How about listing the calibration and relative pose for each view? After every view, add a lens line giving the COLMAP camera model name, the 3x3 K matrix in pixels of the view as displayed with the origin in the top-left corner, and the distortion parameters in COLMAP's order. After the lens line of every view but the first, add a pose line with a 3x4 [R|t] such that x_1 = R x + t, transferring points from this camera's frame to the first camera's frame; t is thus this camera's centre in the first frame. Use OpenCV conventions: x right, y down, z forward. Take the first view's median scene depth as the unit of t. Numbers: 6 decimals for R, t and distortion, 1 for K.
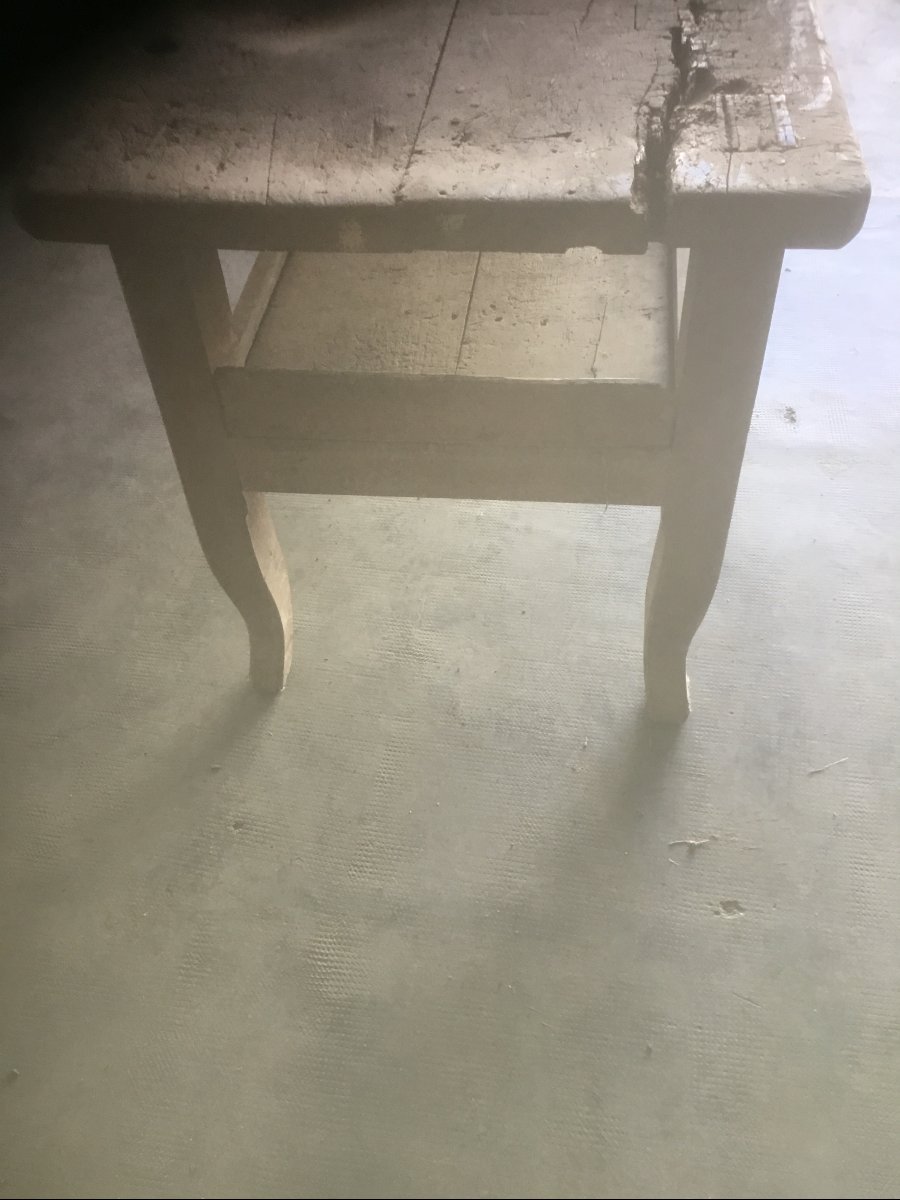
lens RADIAL K [[1078.9, 0, 438.2], [0, 1078.9, 608.4], [0, 0, 1]] dist [0.125877, -0.246243]
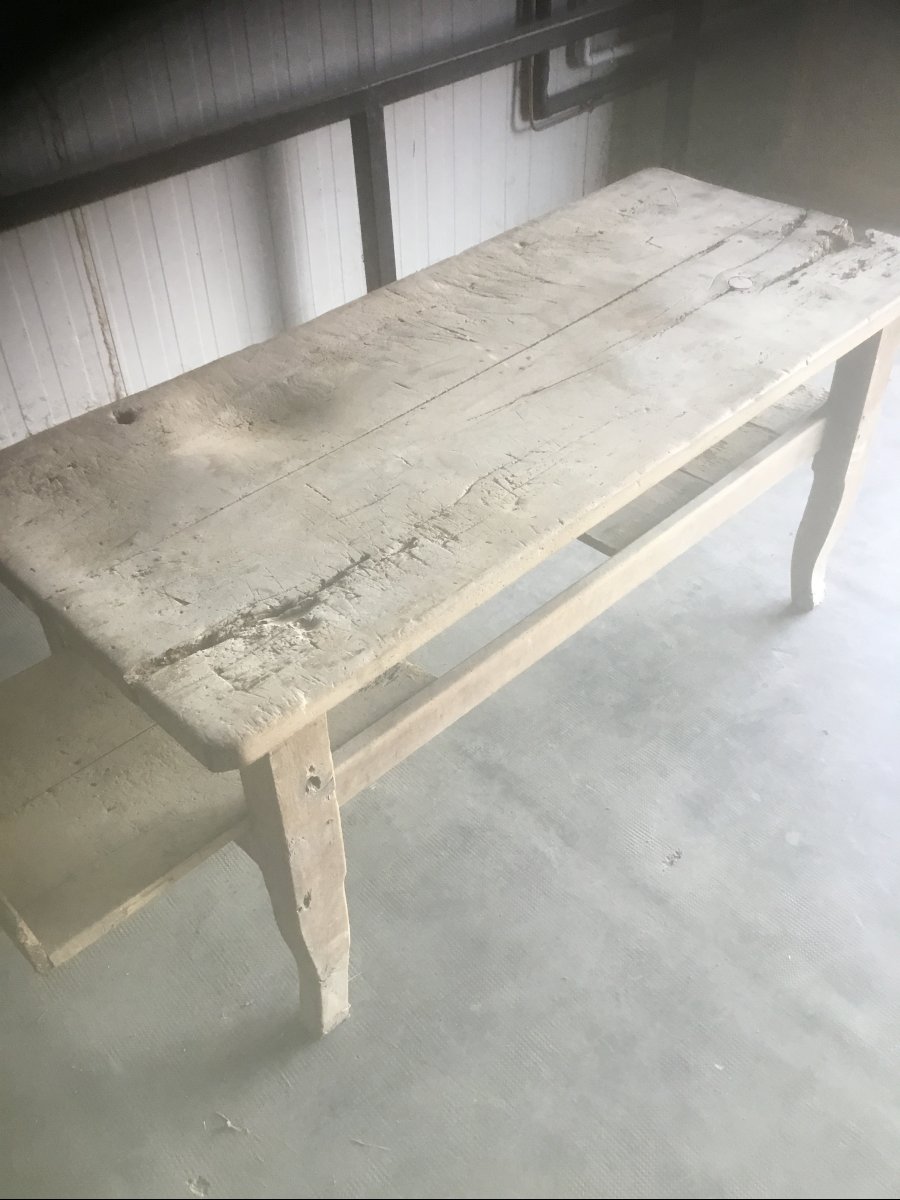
lens RADIAL K [[1078.9, 0, 438.2], [0, 1078.9, 608.4], [0, 0, 1]] dist [0.125877, -0.246243]
pose [[0.784305, 0.443303, -0.433991, 0.970412], [-0.480257, 0.876694, 0.027589, -0.606919], [0.392707, 0.186789, 0.900495, -0.150137]]
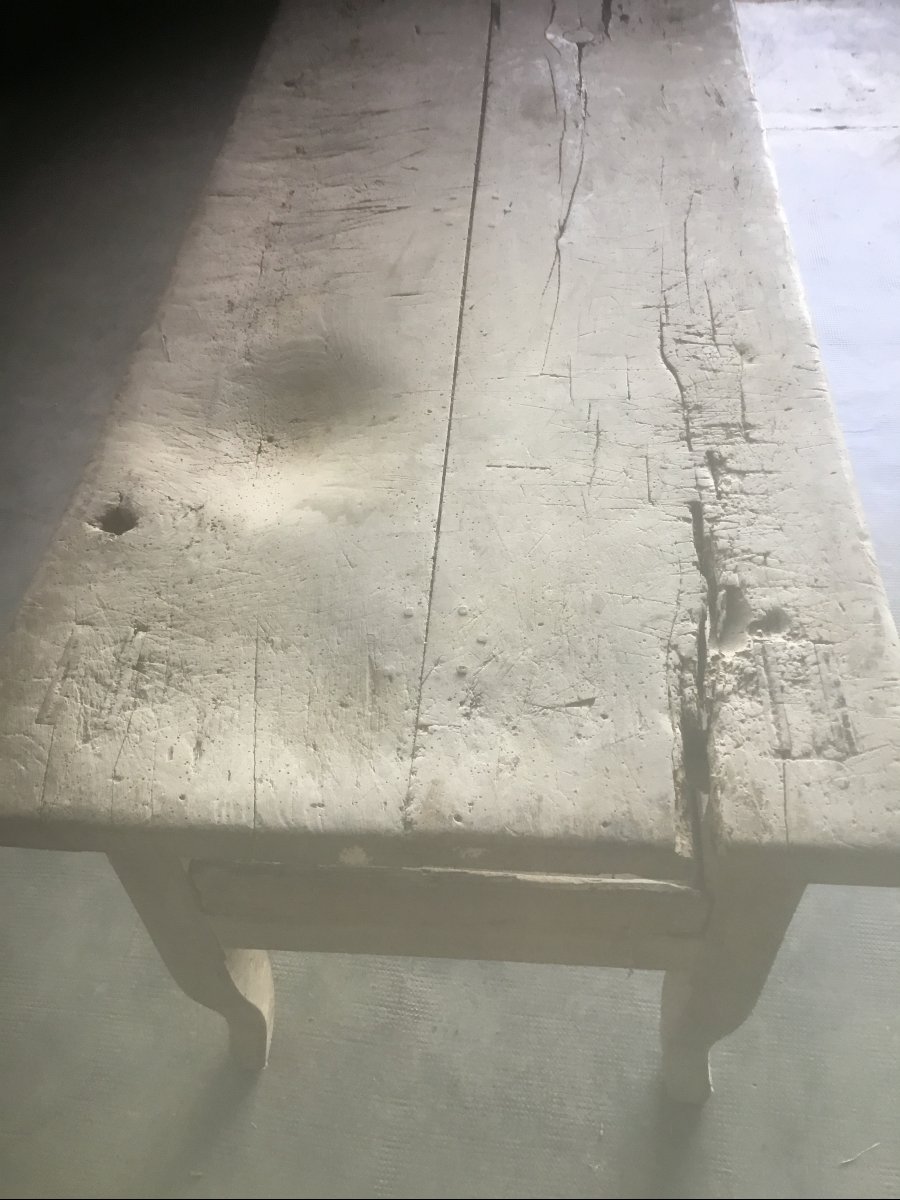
lens RADIAL K [[1078.9, 0, 438.2], [0, 1078.9, 608.4], [0, 0, 1]] dist [0.125877, -0.246243]
pose [[0.998627, -0.032937, 0.040728, -0.037870], [0.032573, 0.999424, 0.009572, -0.505158], [-0.041020, -0.008232, 0.999124, 0.123652]]
